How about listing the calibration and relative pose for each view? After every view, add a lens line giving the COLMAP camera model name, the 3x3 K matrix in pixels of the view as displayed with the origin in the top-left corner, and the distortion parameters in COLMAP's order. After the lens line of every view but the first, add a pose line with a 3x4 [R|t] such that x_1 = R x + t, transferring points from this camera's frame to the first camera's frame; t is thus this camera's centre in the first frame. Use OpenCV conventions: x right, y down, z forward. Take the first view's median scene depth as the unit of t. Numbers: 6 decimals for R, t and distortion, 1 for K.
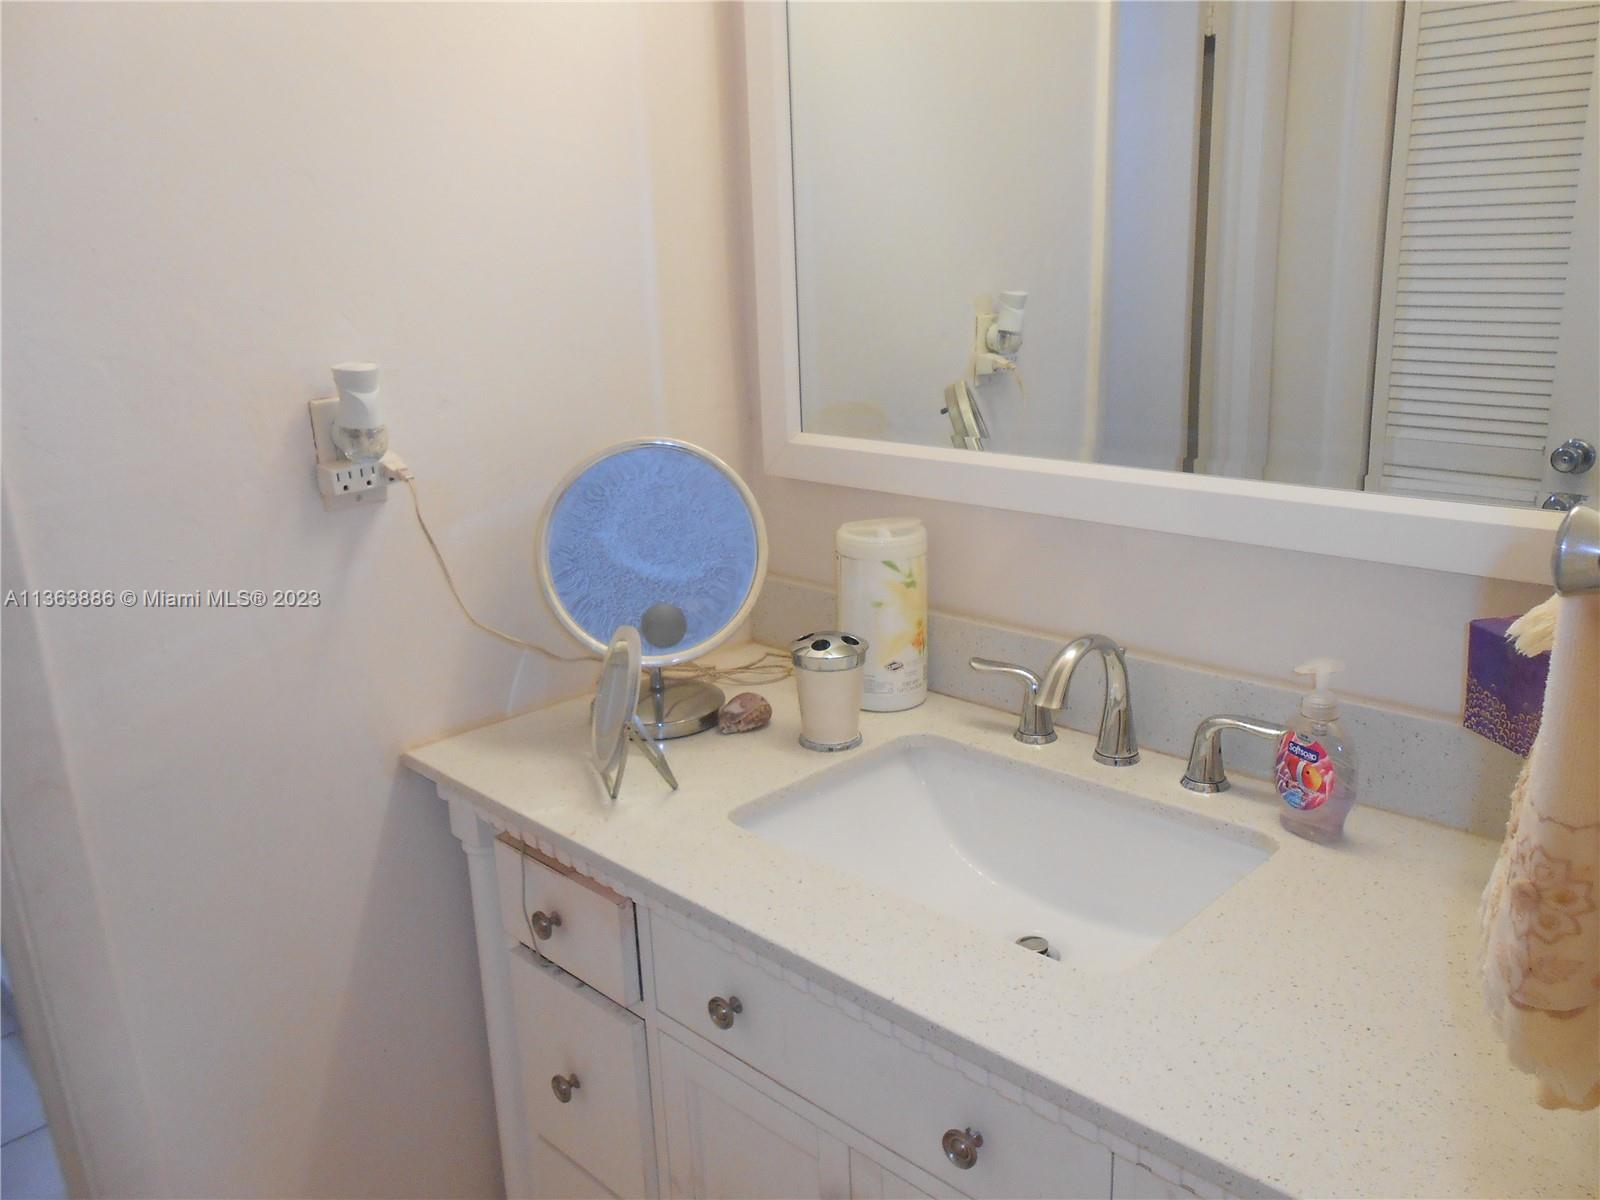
lens RADIAL K [[1207.1, 0, 803.7], [0, 1207.1, 602.0], [0, 0, 1]] dist [-0.055955, 0.055760]
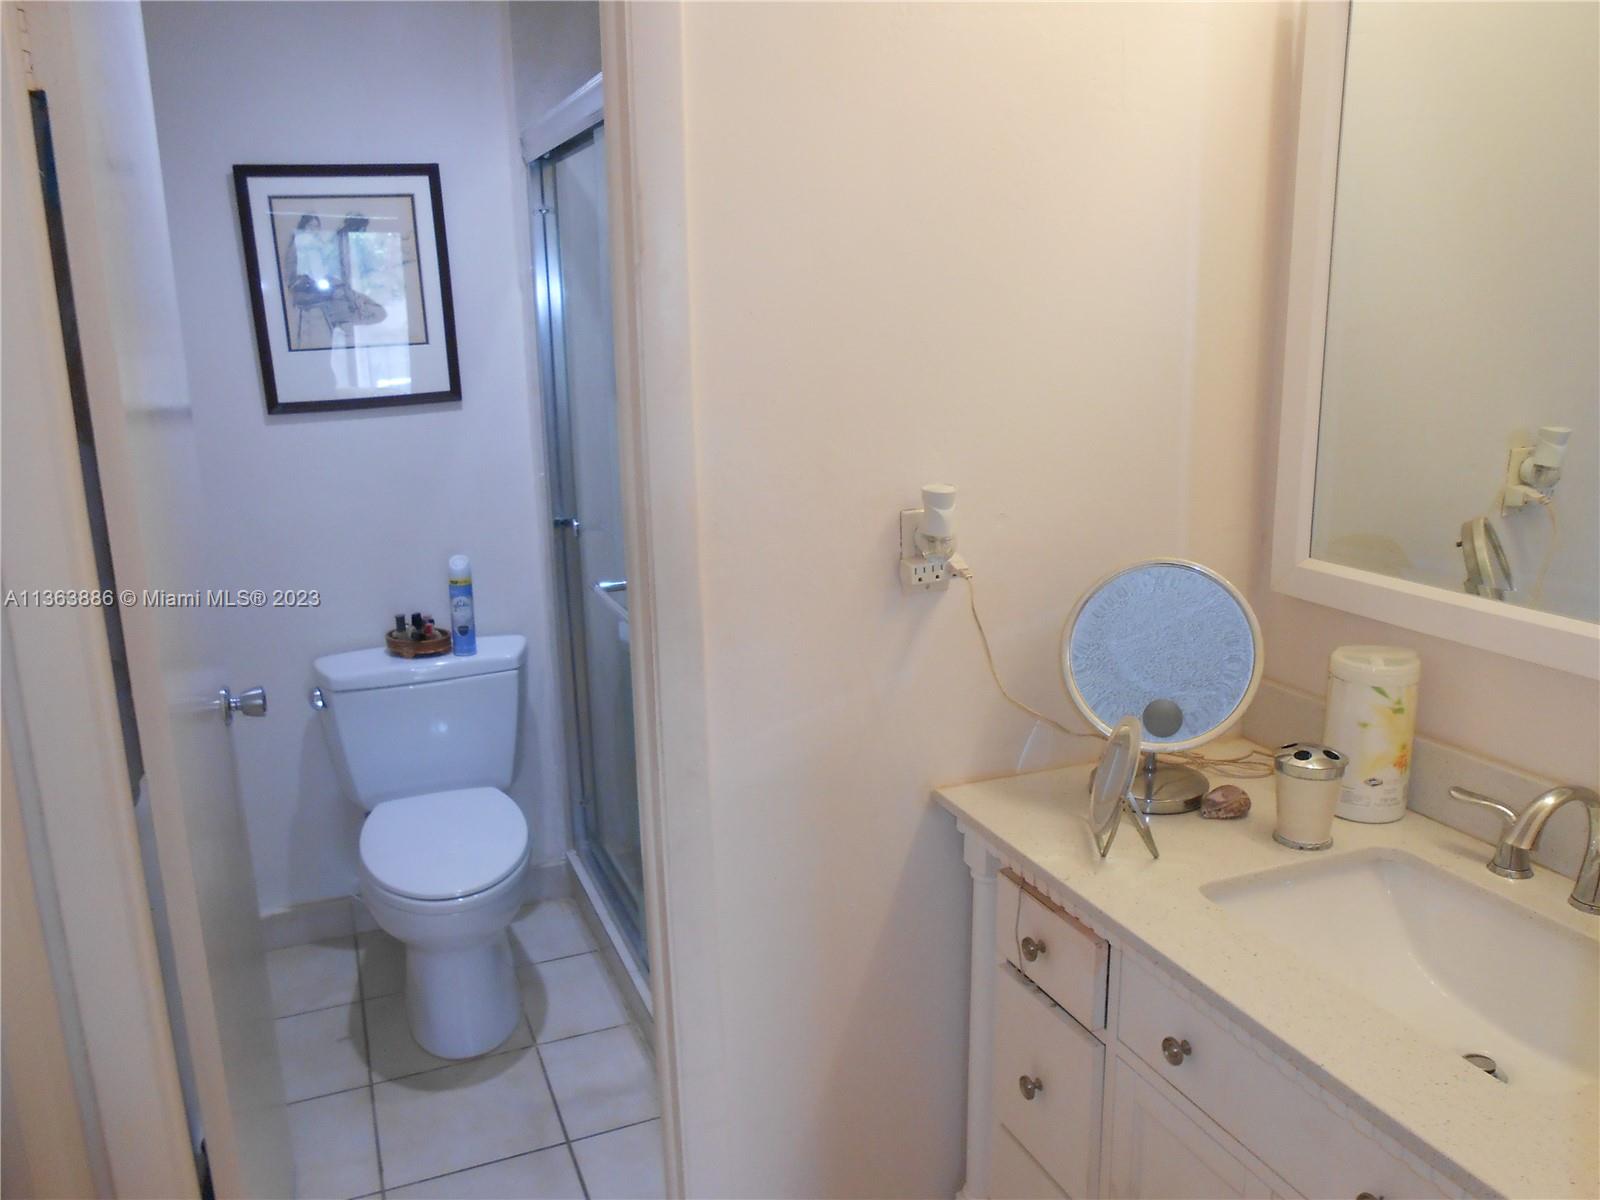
lens RADIAL K [[1207.1, 0, 785.8], [0, 1207.1, 624.3], [0, 0, 1]] dist [-0.055955, 0.055760]
pose [[0.907734, 0.107204, -0.405619, 0.015661], [-0.113977, 0.993455, 0.007498, -0.038261], [0.403768, 0.039425, 0.914011, -0.221885]]
